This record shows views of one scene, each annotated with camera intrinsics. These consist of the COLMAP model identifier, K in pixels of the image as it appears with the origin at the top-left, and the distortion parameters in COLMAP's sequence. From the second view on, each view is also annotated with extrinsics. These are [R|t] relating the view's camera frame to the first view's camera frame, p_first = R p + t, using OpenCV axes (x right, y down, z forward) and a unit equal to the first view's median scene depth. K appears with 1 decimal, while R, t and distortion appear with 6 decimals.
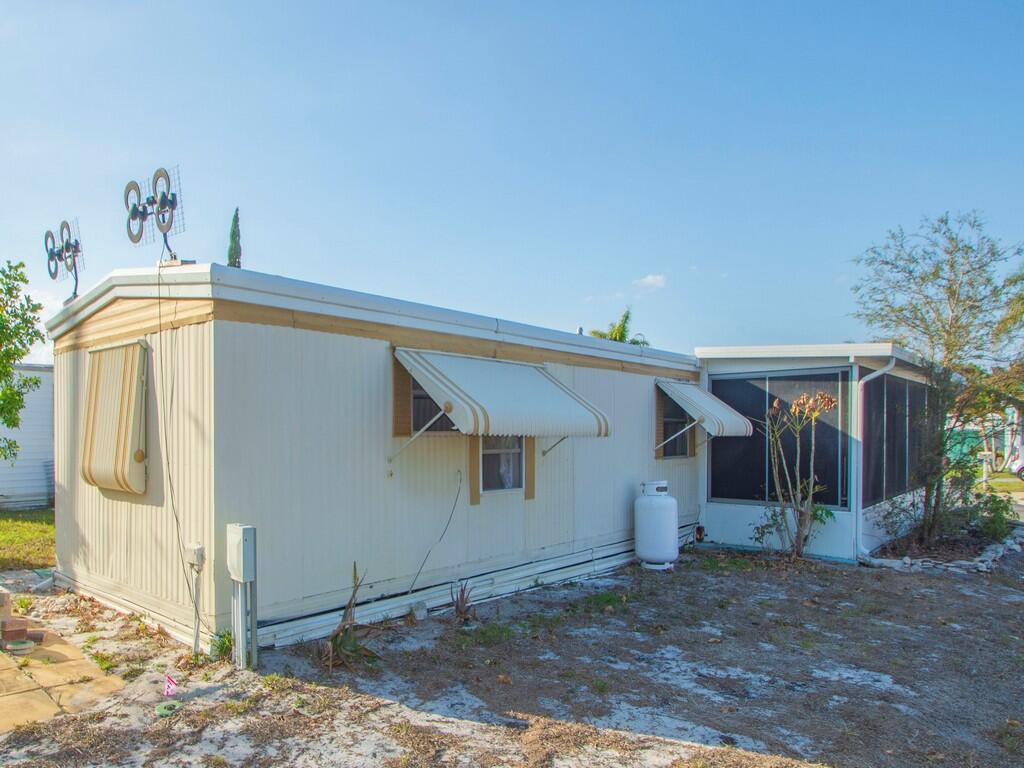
lens RADIAL K [[784.5, 0, 512.5], [0, 784.5, 445.1], [0, 0, 1]] dist [0.002172, 0.001243]
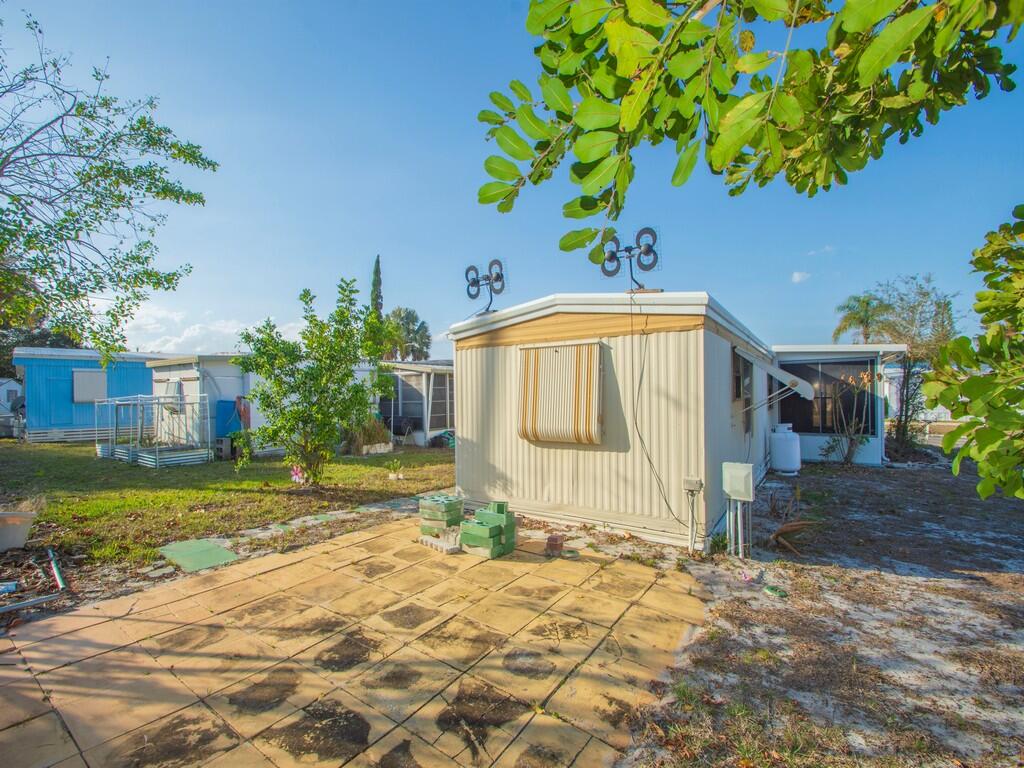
lens RADIAL K [[456.2, 0, 503.4], [0, 456.2, 391.9], [0, 0, 1]] dist [0.014109, -0.009941]
pose [[0.983365, -0.014640, 0.181050, -0.680428], [0.017682, 0.999728, -0.015197, -0.022104], [-0.180778, 0.018145, 0.983357, 0.145976]]
